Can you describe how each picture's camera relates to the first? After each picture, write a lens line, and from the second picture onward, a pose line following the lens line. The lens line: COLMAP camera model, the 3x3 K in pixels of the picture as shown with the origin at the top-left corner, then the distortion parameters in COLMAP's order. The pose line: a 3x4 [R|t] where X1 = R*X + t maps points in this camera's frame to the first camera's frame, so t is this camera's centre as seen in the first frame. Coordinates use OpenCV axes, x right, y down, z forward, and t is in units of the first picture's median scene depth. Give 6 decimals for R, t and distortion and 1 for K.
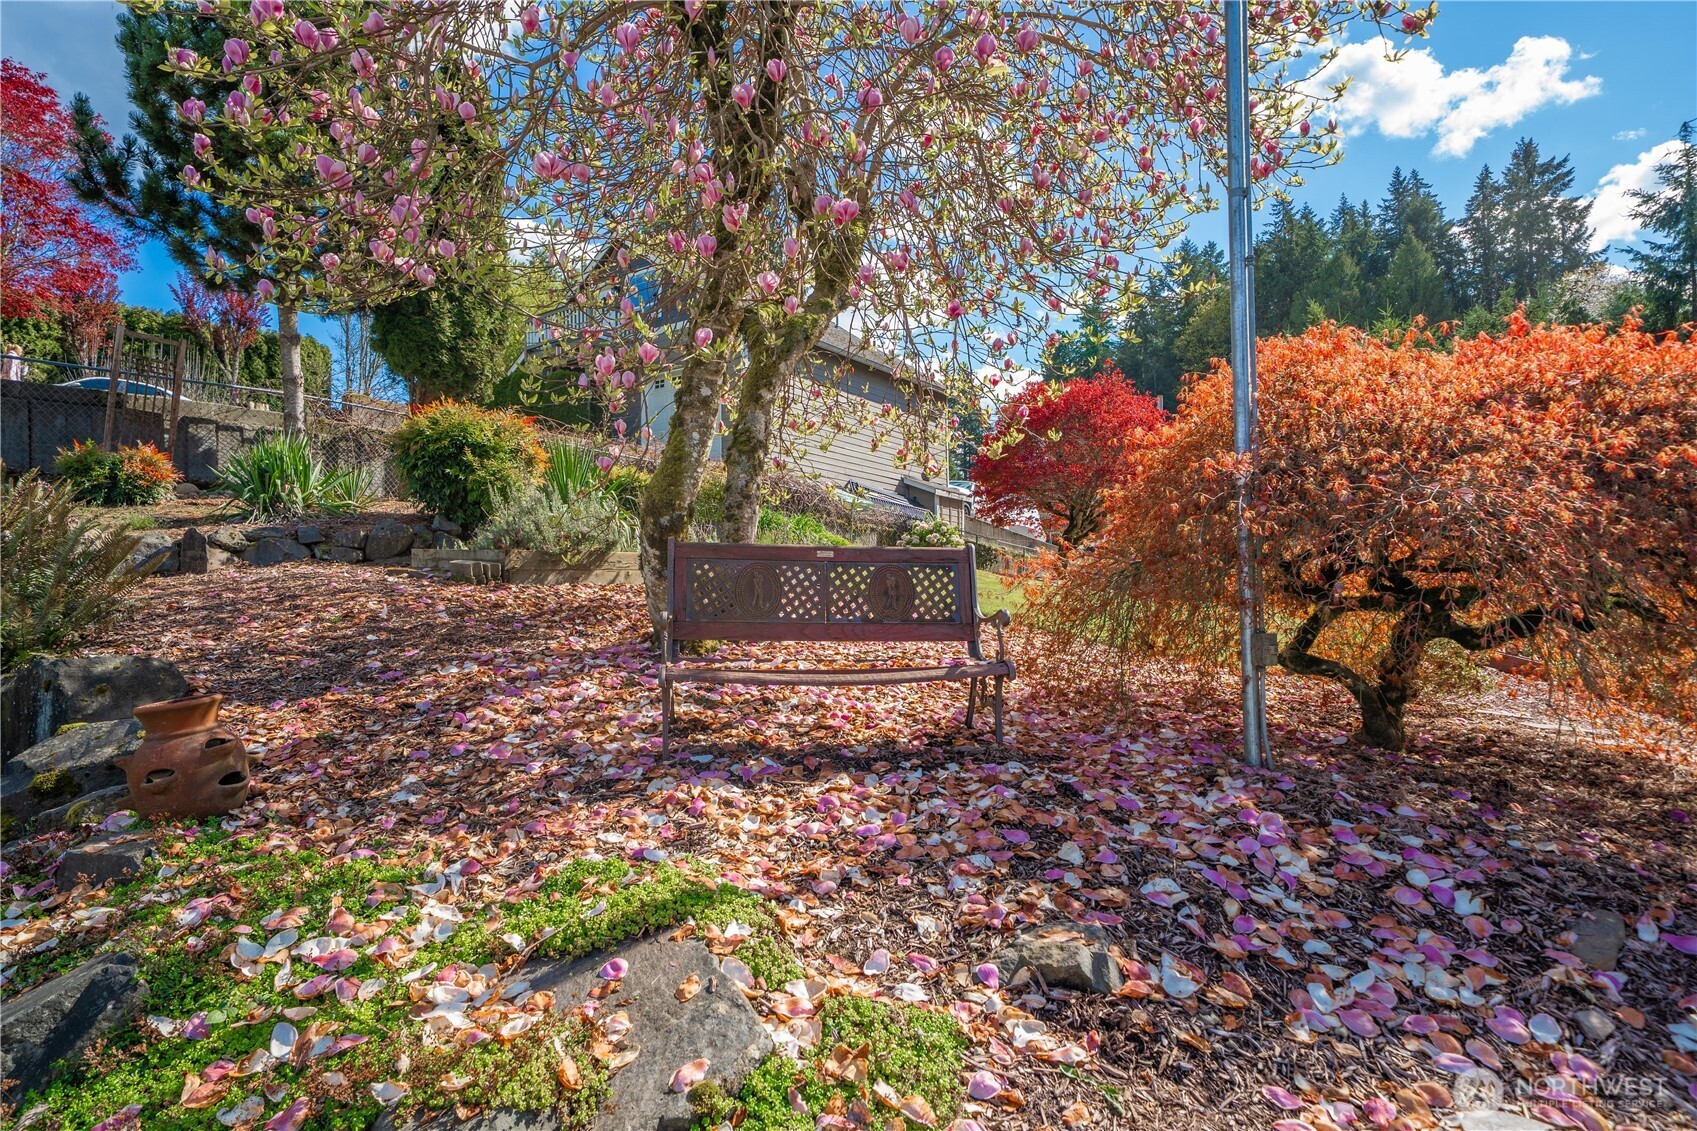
lens RADIAL K [[981.2, 0, 848.5], [0, 981.2, 565.5], [0, 0, 1]] dist [0.033011, 0.000877]
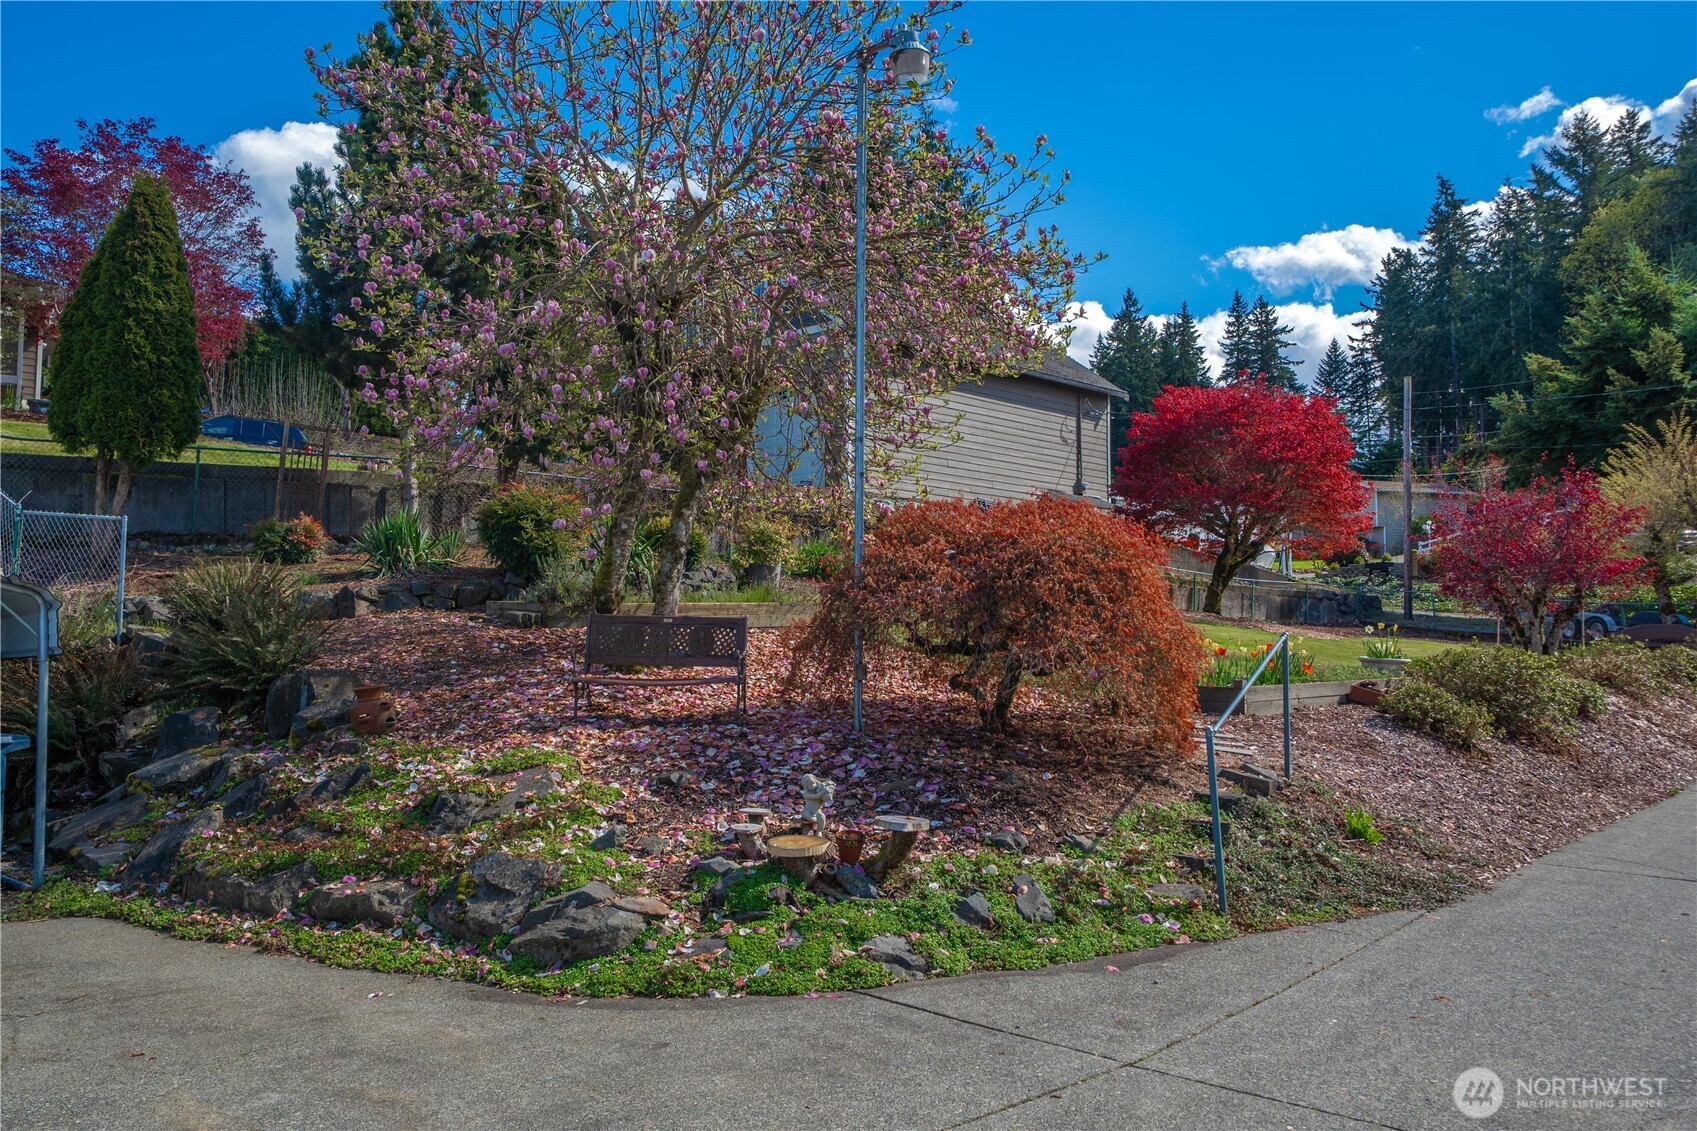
lens RADIAL K [[1151.1, 0, 836.3], [0, 1151.1, 586.2], [0, 0, 1]] dist [-0.003469, -0.000918]
pose [[0.988702, 0.000806, -0.149892, 0.291548], [-0.001241, 0.999995, -0.002812, -0.032995], [0.149889, 0.002966, 0.988698, -0.537791]]
